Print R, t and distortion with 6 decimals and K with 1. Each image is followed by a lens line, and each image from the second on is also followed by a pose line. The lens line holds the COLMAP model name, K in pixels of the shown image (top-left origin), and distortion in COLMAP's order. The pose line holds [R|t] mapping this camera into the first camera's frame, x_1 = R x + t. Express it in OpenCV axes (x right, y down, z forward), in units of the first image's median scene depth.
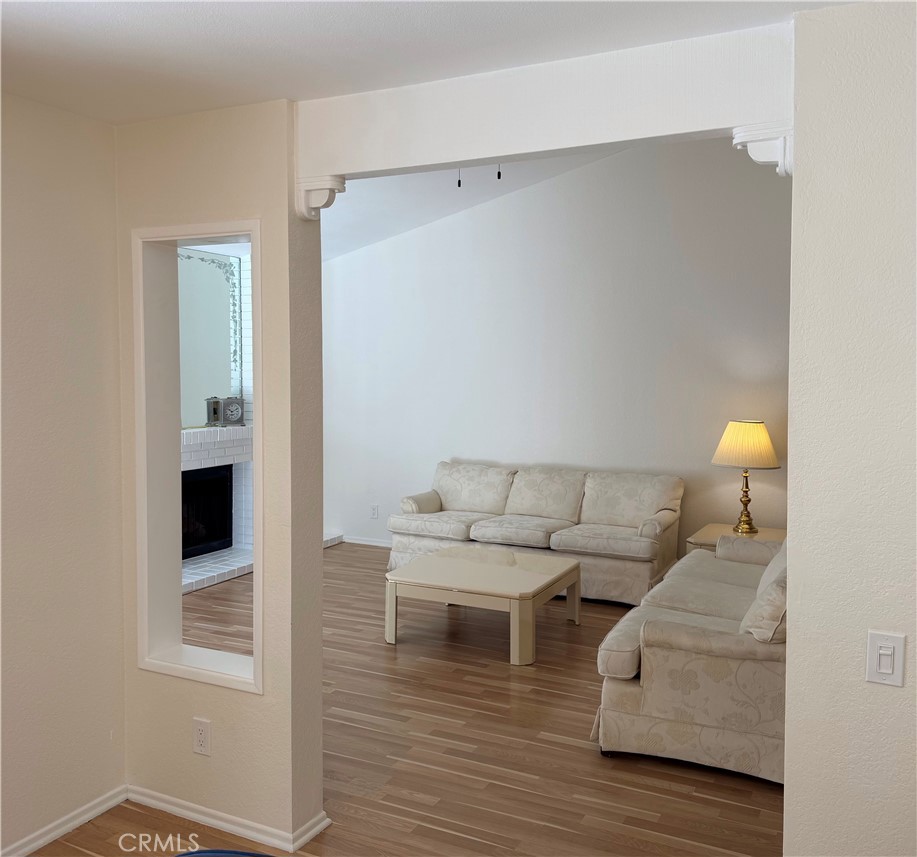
lens RADIAL K [[862.4, 0, 461.1], [0, 862.4, 405.2], [0, 0, 1]] dist [0.120902, -0.219876]
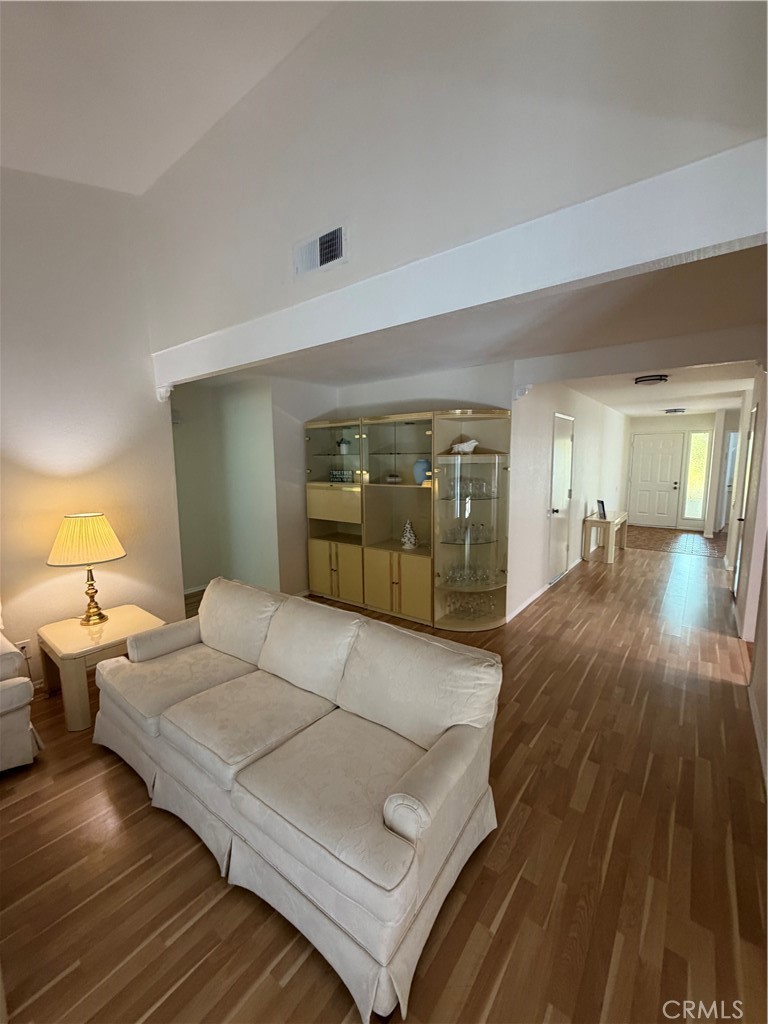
lens RADIAL K [[409.6, 0, 384.0], [0, 409.6, 512.0], [0, 0, 1]] dist [-0.010709, -0.000125]
pose [[0.196219, -0.131152, 0.971750, -0.055087], [0.054402, 0.990944, 0.122757, -0.023417], [-0.979050, 0.028778, 0.201577, 0.566950]]
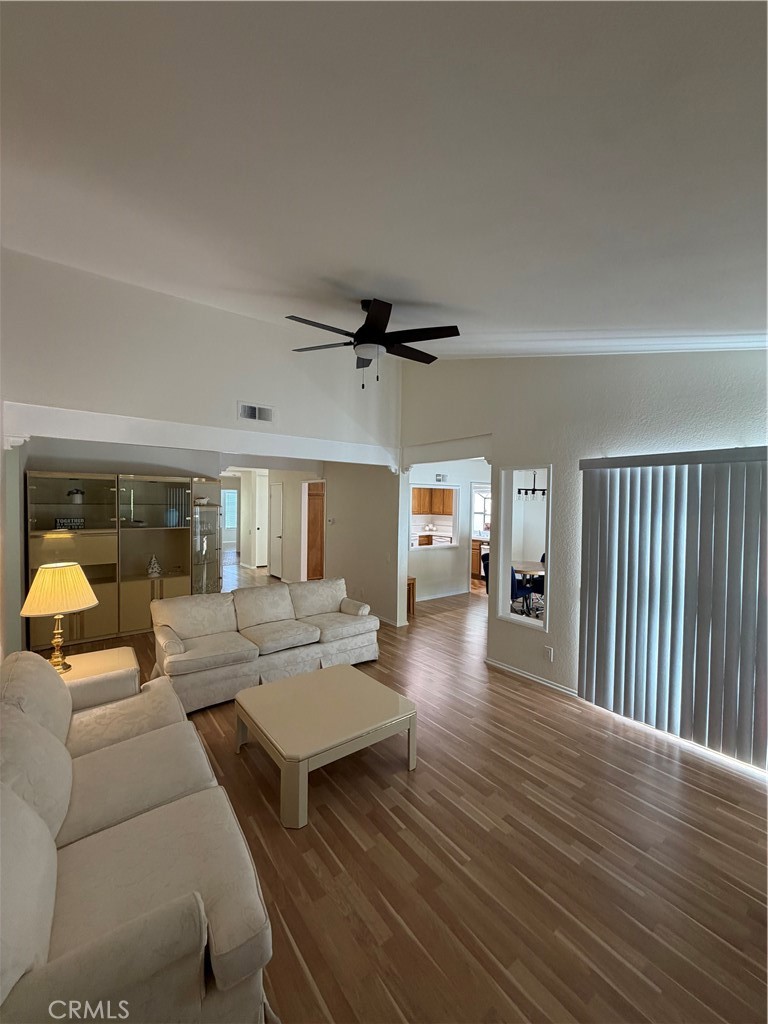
lens RADIAL K [[404.6, 0, 384.0], [0, 404.6, 512.0], [0, 0, 1]] dist [0.001092, -0.000017]
pose [[-0.902369, -0.025421, 0.430214, -0.215884], [0.002134, 0.997983, 0.063447, -0.072251], [-0.430959, 0.058171, -0.900495, 1.237134]]
